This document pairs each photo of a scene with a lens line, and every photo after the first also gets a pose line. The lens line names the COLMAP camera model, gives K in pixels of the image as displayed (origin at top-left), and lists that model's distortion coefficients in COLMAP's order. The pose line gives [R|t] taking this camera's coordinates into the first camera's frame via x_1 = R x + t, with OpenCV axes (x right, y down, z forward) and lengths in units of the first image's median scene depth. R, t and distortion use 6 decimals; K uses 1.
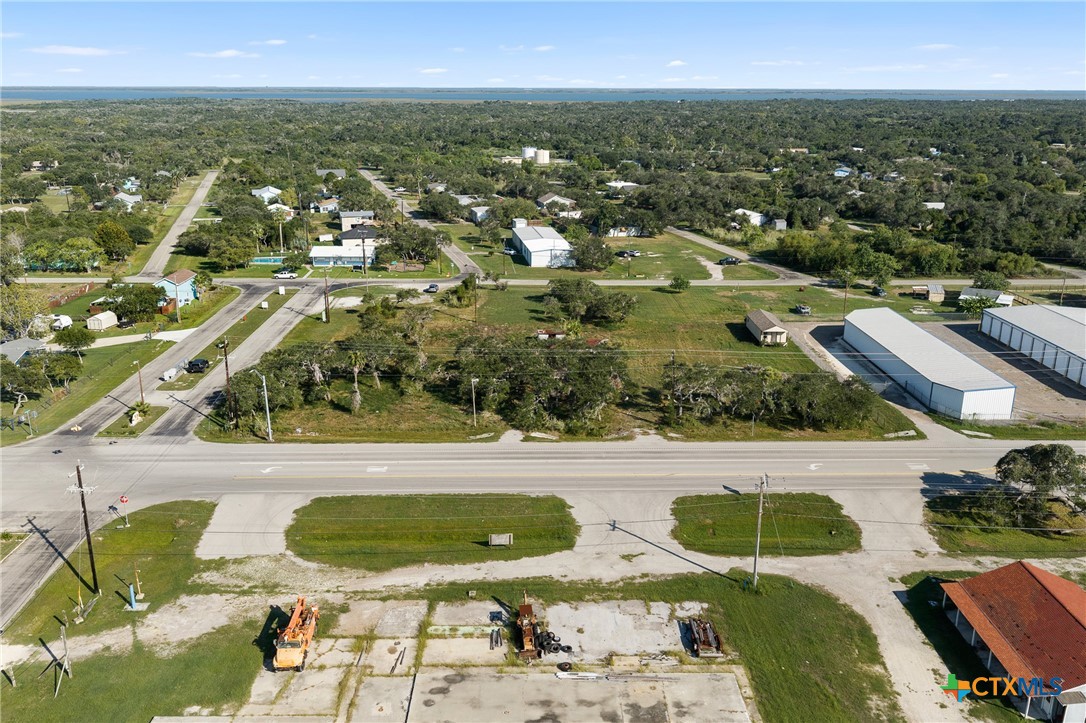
lens RADIAL K [[902.6, 0, 545.3], [0, 902.6, 344.0], [0, 0, 1]] dist [0.020742, -0.036431]
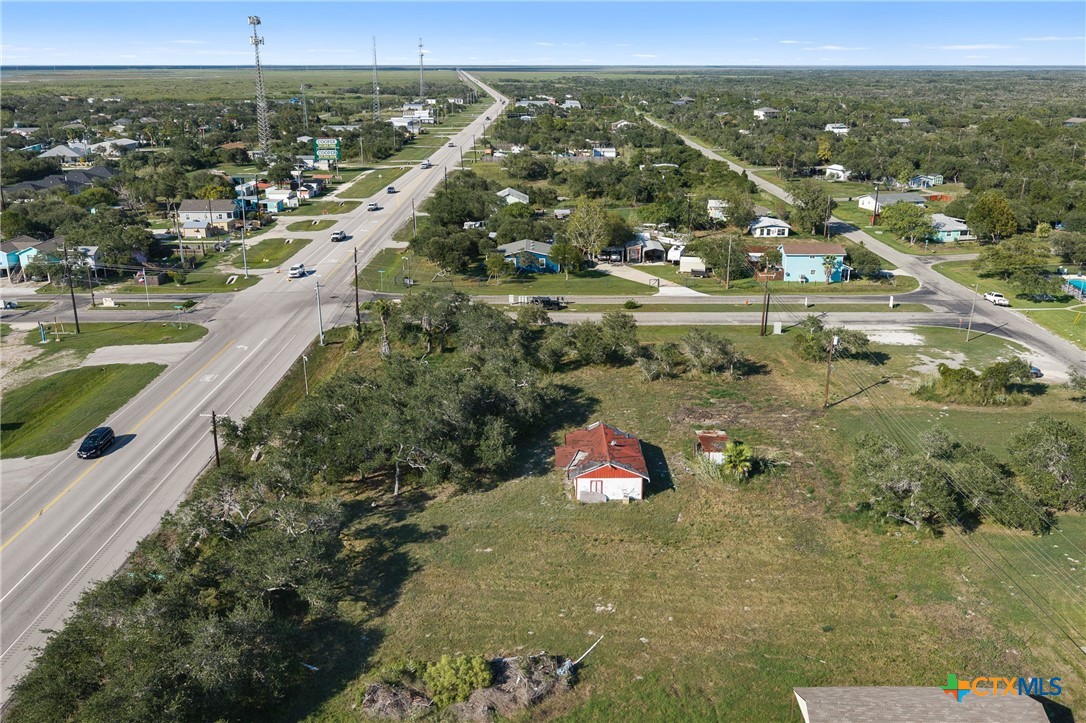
lens RADIAL K [[902.6, 0, 547.3], [0, 902.6, 371.9], [0, 0, 1]] dist [0.020742, -0.036431]
pose [[-0.019815, 0.319480, -0.947386, 0.664586], [-0.275780, 0.909065, 0.312325, -0.251766], [0.961017, 0.267458, 0.070092, 1.113662]]
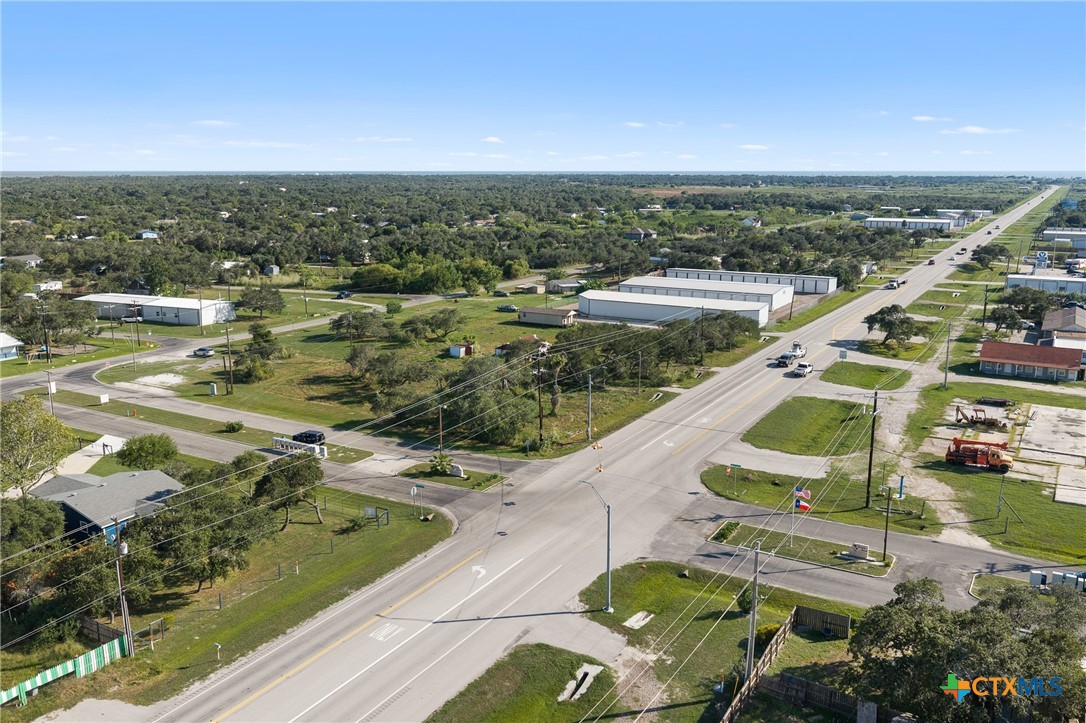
lens RADIAL K [[902.6, 0, 537.9], [0, 902.6, 359.3], [0, 0, 1]] dist [0.020742, -0.036431]
pose [[0.526758, -0.181927, 0.830318, -1.088183], [0.236247, 0.969676, 0.062585, -0.054640], [-0.816525, 0.163193, 0.553765, 0.439078]]
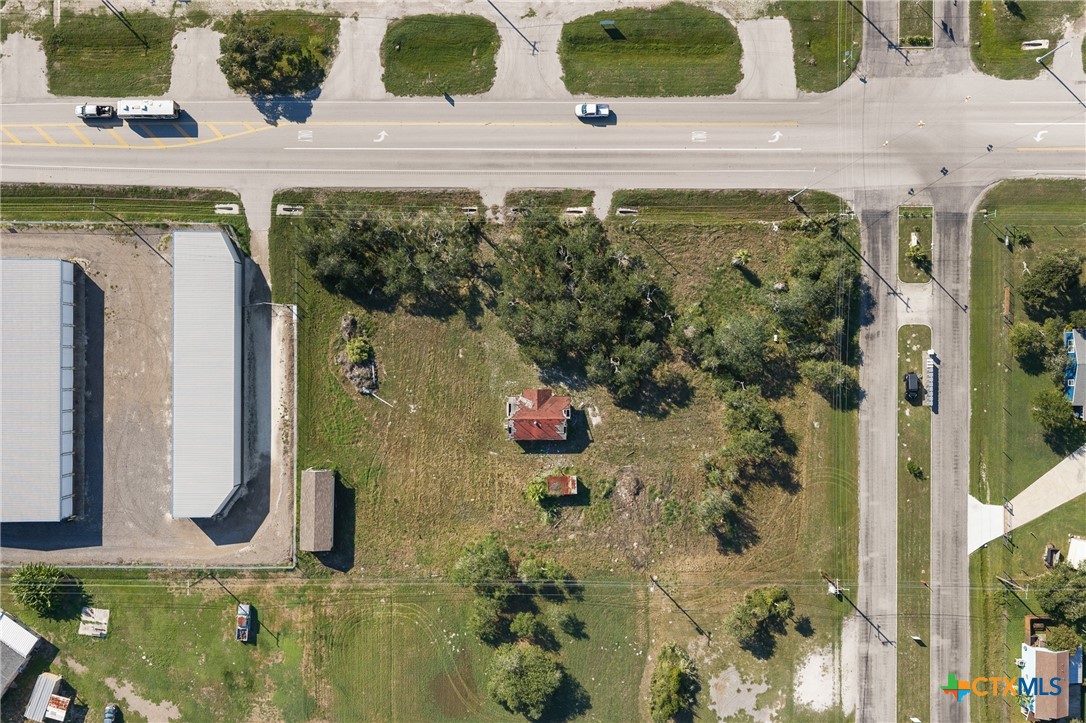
lens RADIAL K [[902.6, 0, 507.2], [0, 902.6, 347.2], [0, 0, 1]] dist [0.020742, -0.036431]
pose [[-0.999675, -0.025298, 0.003120, 0.081879], [0.009991, -0.276304, 0.961018, -1.107031], [-0.023450, 0.960737, 0.276467, 0.804330]]
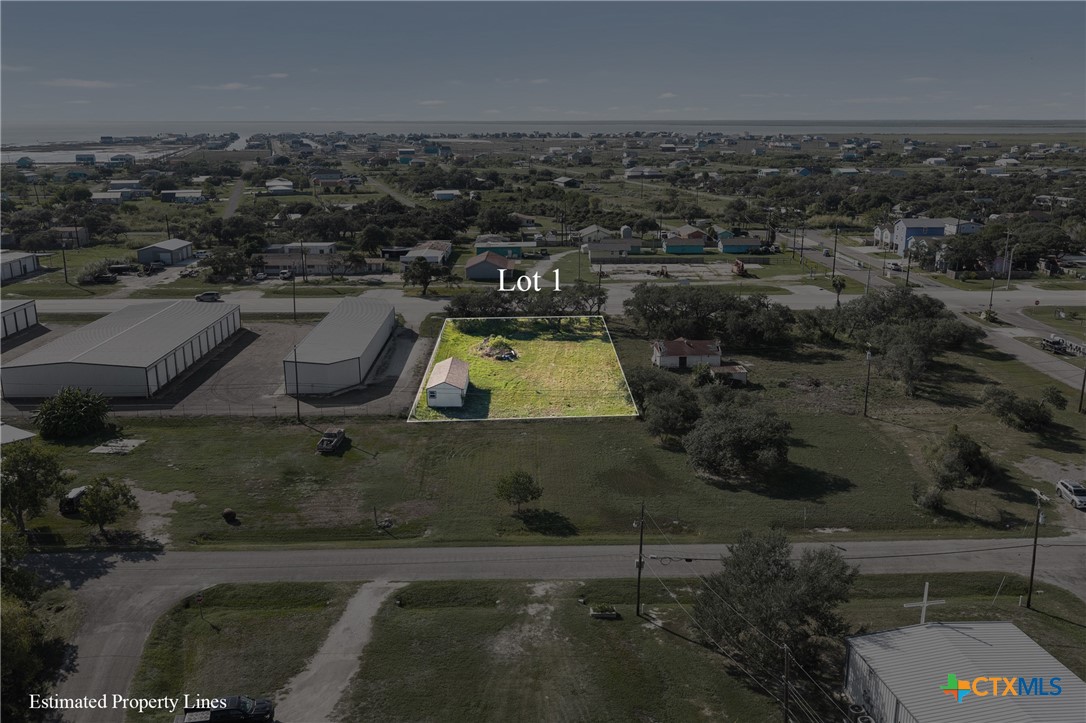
lens RADIAL K [[902.6, 0, 542.6], [0, 902.6, 362.1], [0, 0, 1]] dist [0.020742, -0.036431]
pose [[-0.999990, -0.002211, -0.003940, 0.228828], [-0.003928, 0.856318, 0.516433, -0.565914], [0.002232, 0.516444, -0.856318, 2.197116]]
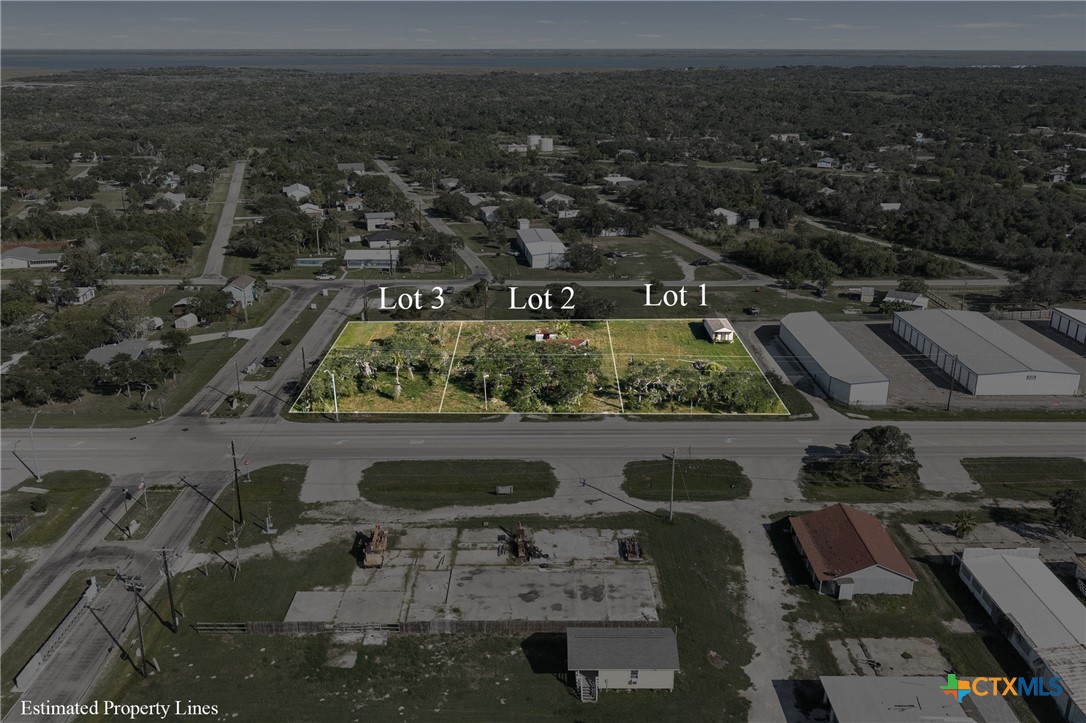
lens RADIAL K [[902.6, 0, 544.5], [0, 902.6, 366.1], [0, 0, 1]] dist [0.020742, -0.036431]
pose [[0.999953, 0.000256, -0.009721, 0.021928], [0.000342, 0.998109, 0.061470, -0.056048], [0.009718, -0.061470, 0.998062, -0.335568]]
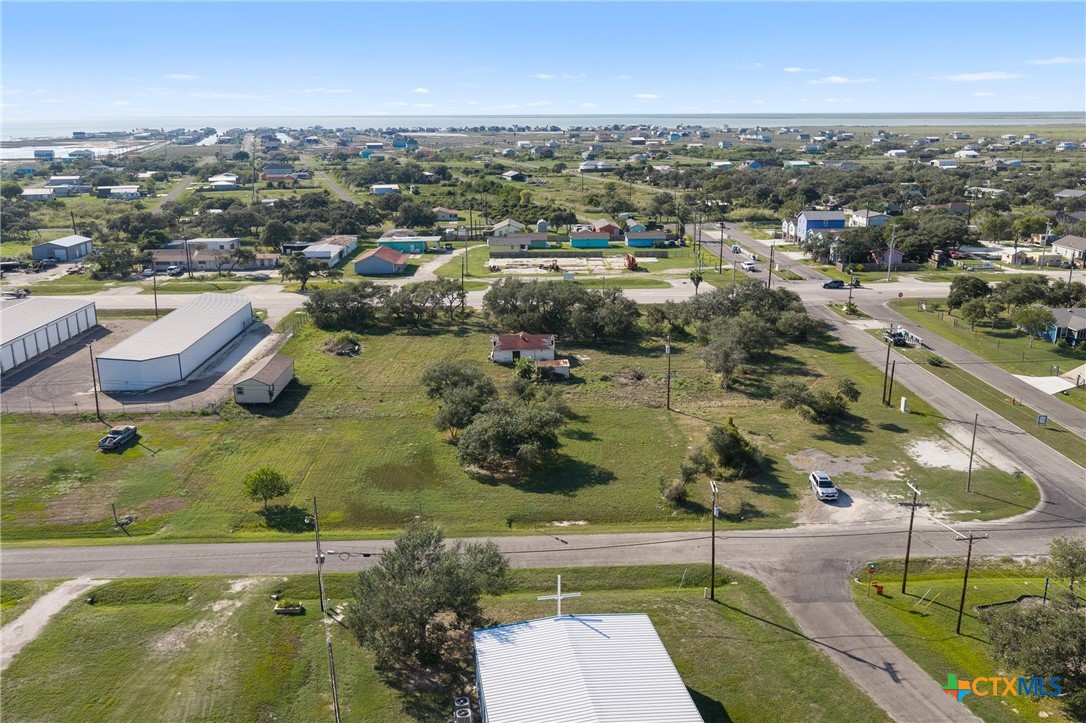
lens RADIAL K [[902.6, 0, 542.5], [0, 902.6, 360.8], [0, 0, 1]] dist [0.020742, -0.036431]
pose [[-0.999918, 0.004171, -0.012080, 0.033037], [-0.002736, 0.853456, 0.521158, -0.568140], [0.012483, 0.521148, -0.853375, 2.198973]]
